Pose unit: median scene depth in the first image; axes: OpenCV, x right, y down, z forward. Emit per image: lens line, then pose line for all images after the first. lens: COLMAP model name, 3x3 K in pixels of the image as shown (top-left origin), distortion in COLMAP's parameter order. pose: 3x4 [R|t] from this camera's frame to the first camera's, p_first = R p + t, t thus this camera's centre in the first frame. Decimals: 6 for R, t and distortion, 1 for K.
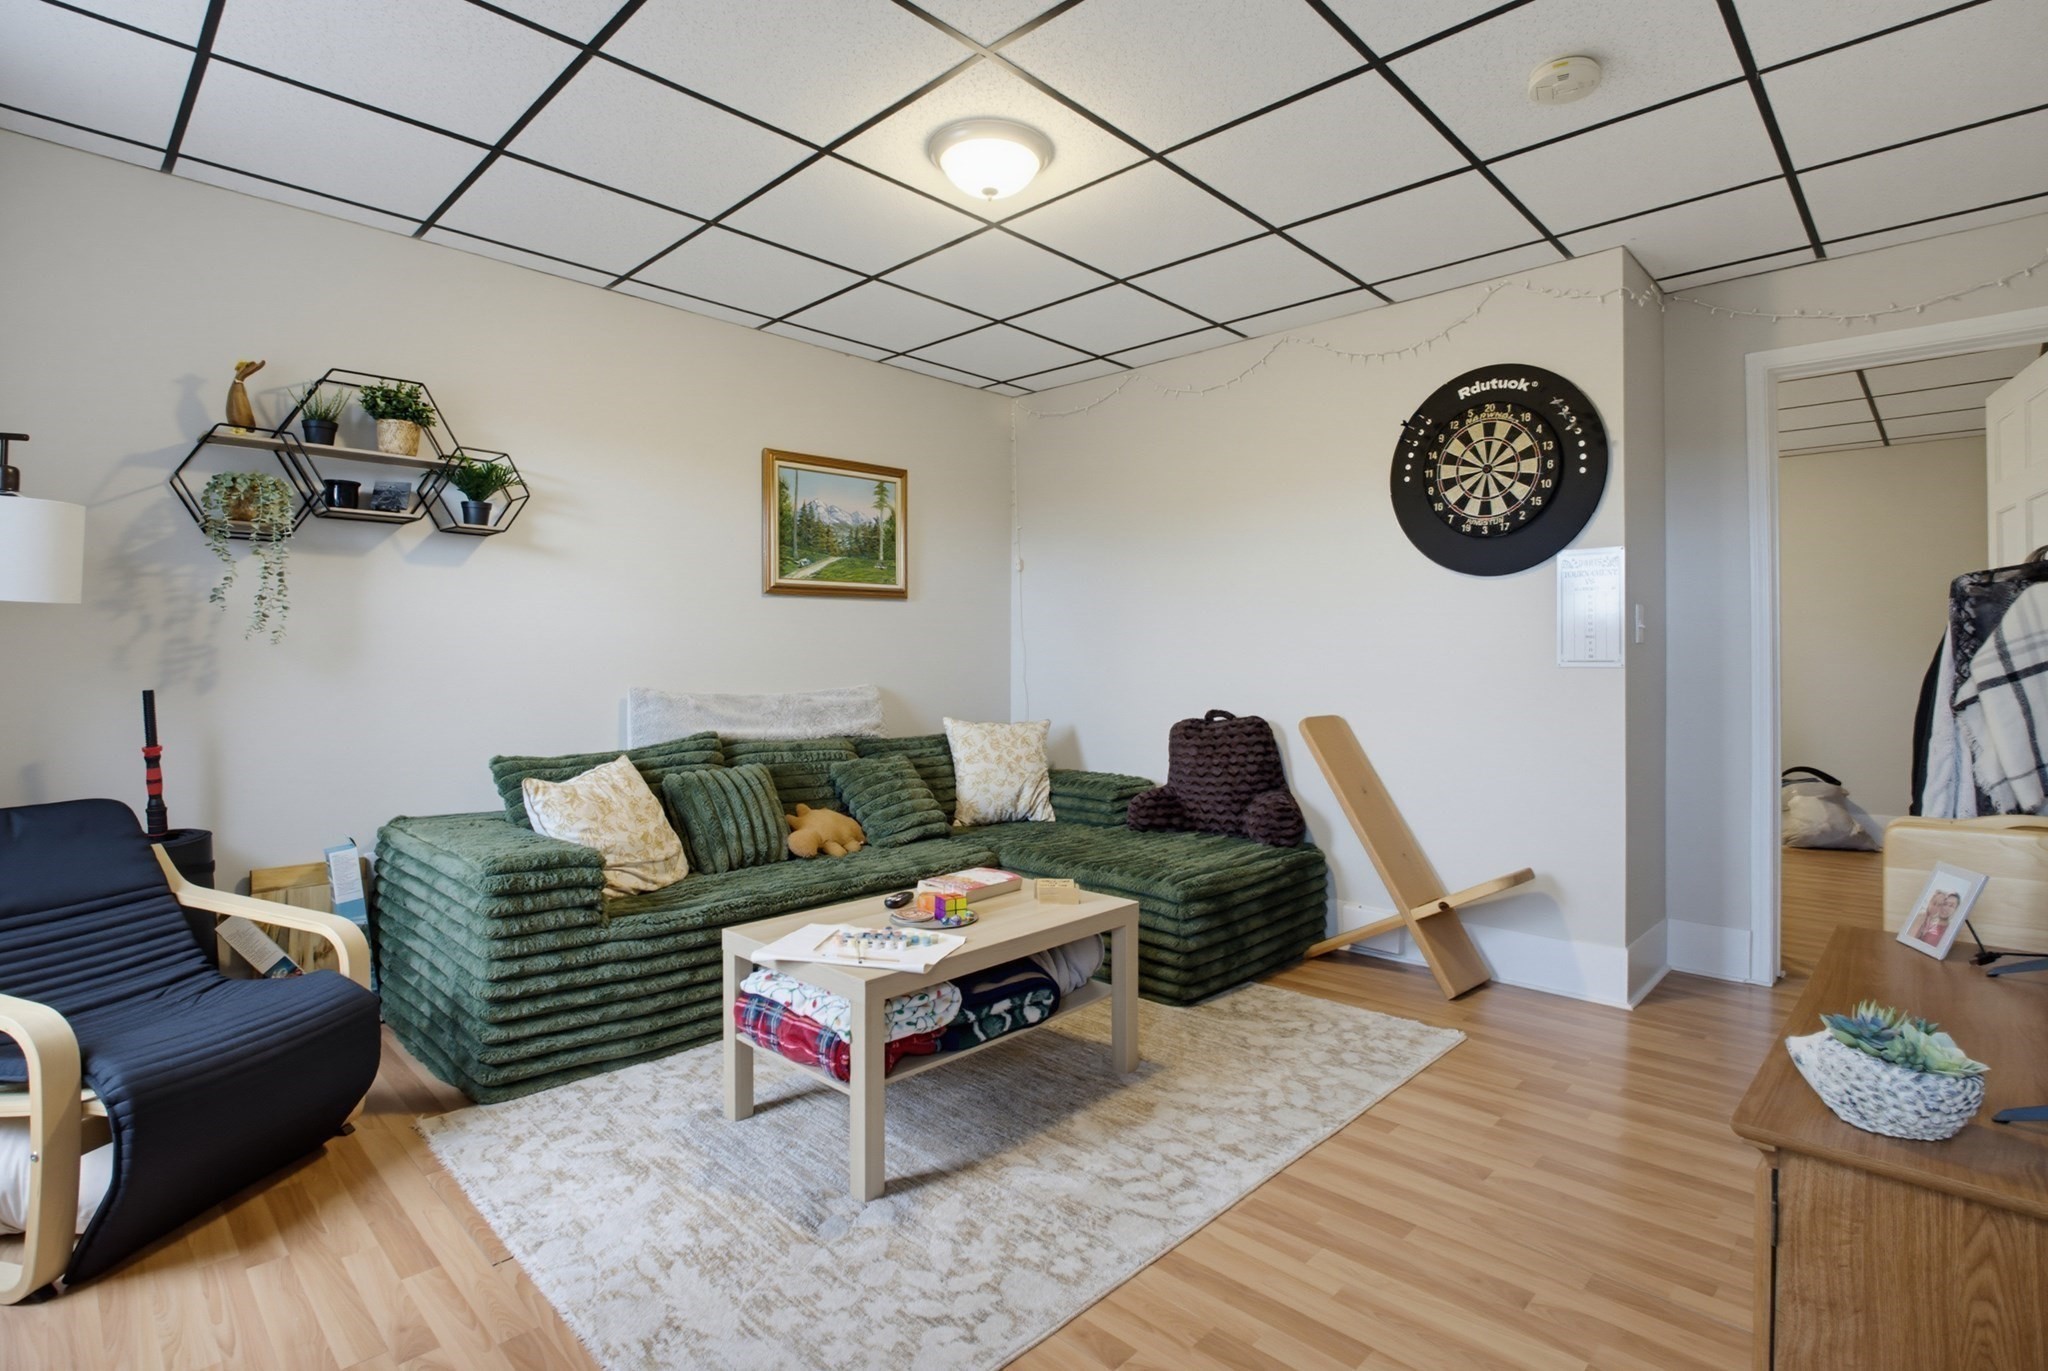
lens RADIAL K [[1013.8, 0, 1026.2], [0, 1013.8, 669.8], [0, 0, 1]] dist [-0.026247, 0.003997]
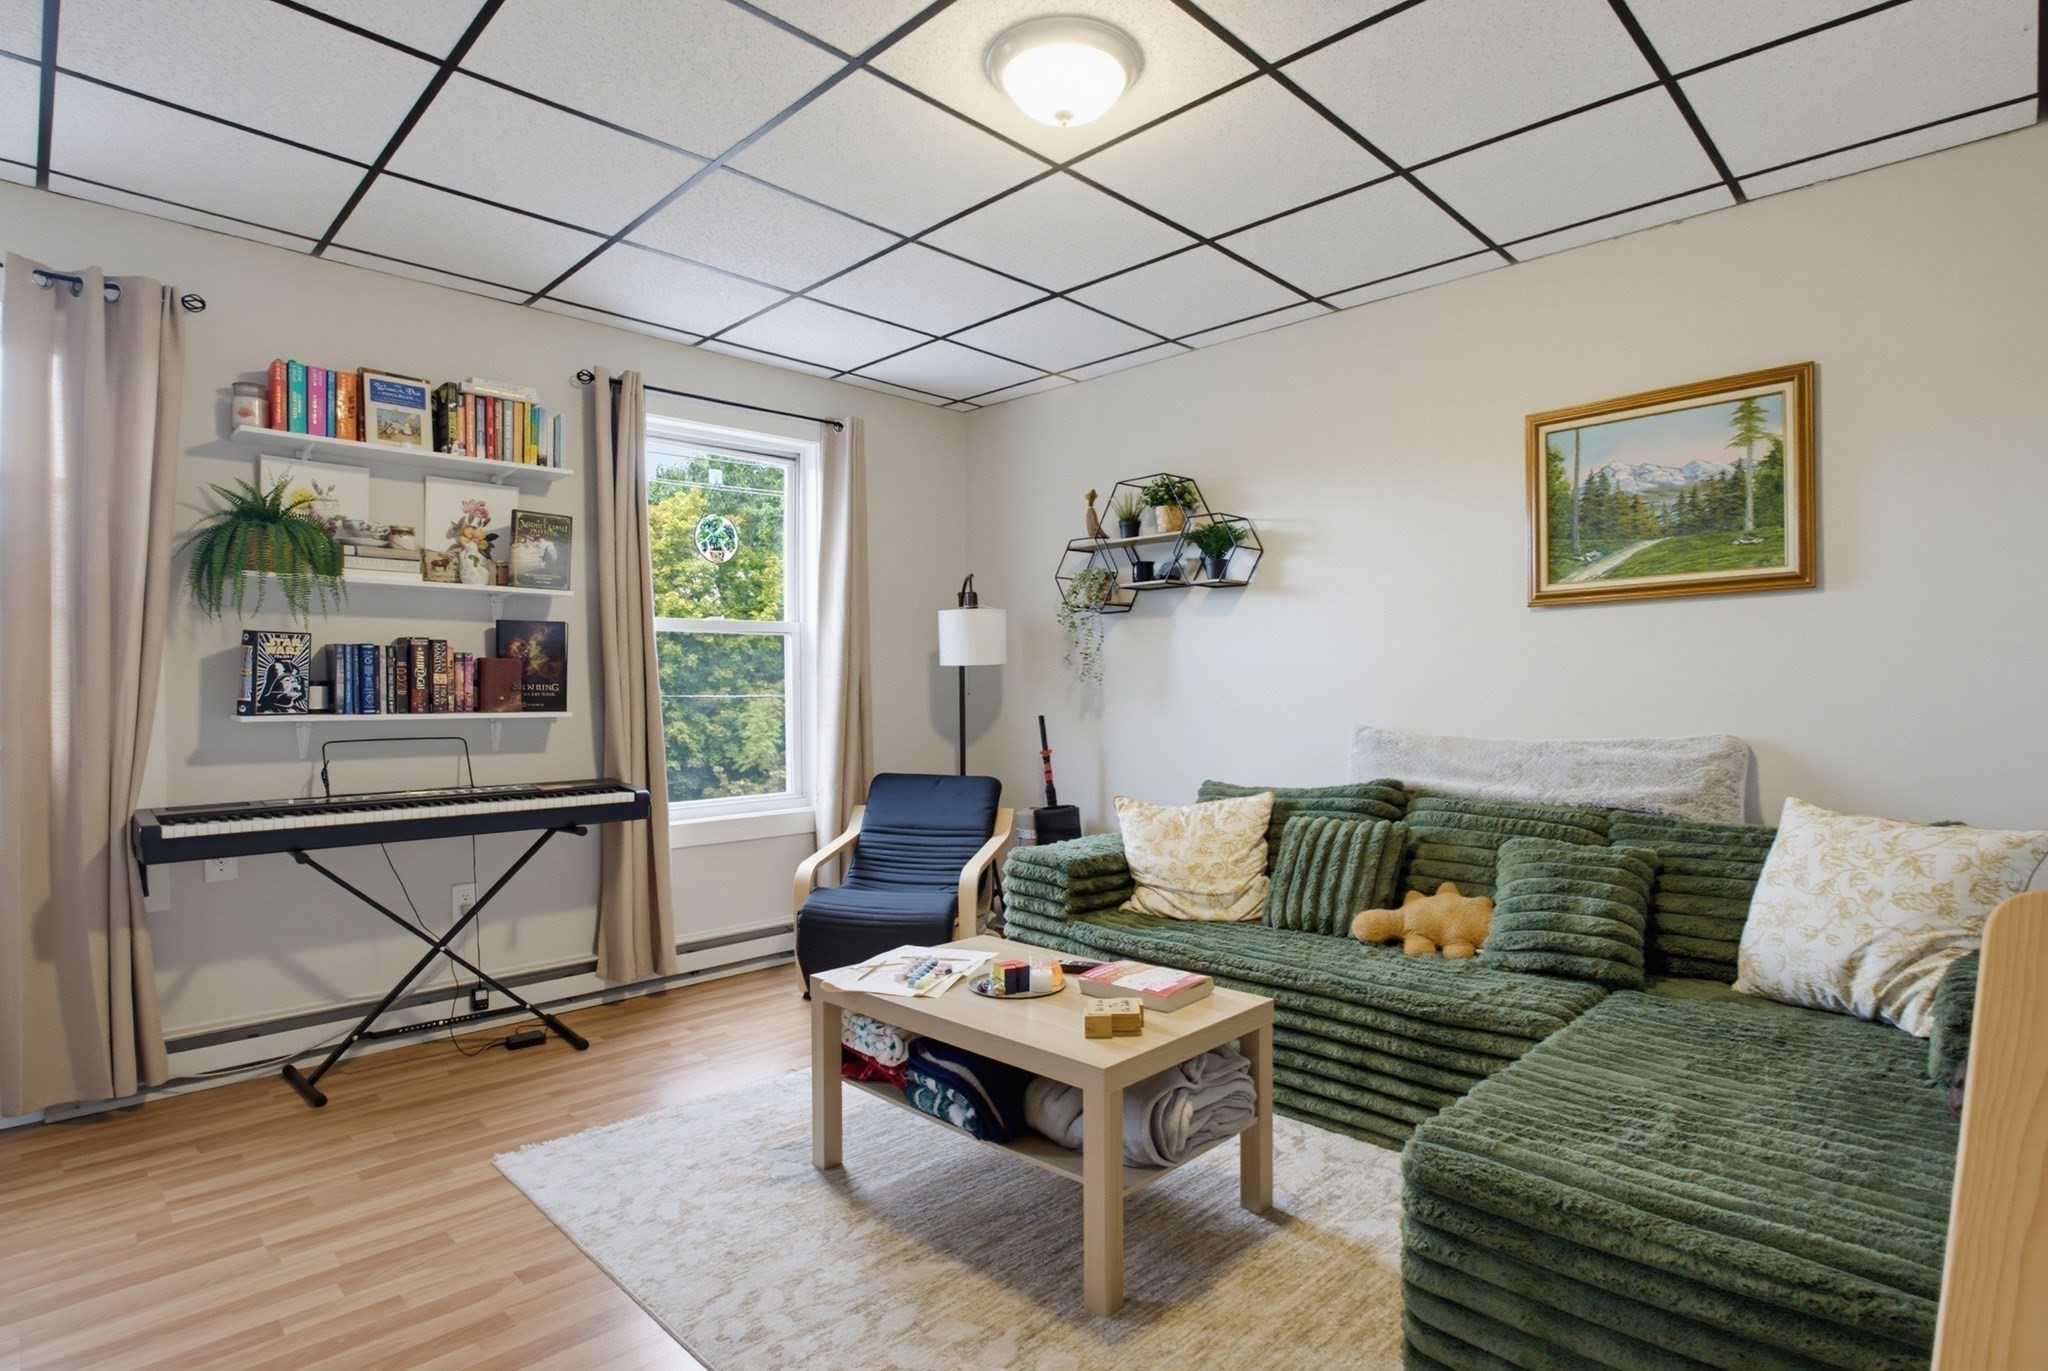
lens RADIAL K [[1013.8, 0, 1012.9], [0, 1013.8, 696.3], [0, 0, 1]] dist [-0.026247, 0.003997]
pose [[0.008991, -0.005048, -0.999947, 0.480192], [-0.012017, 0.999915, -0.005156, -0.000220], [0.999887, 0.012063, 0.008929, 0.595266]]
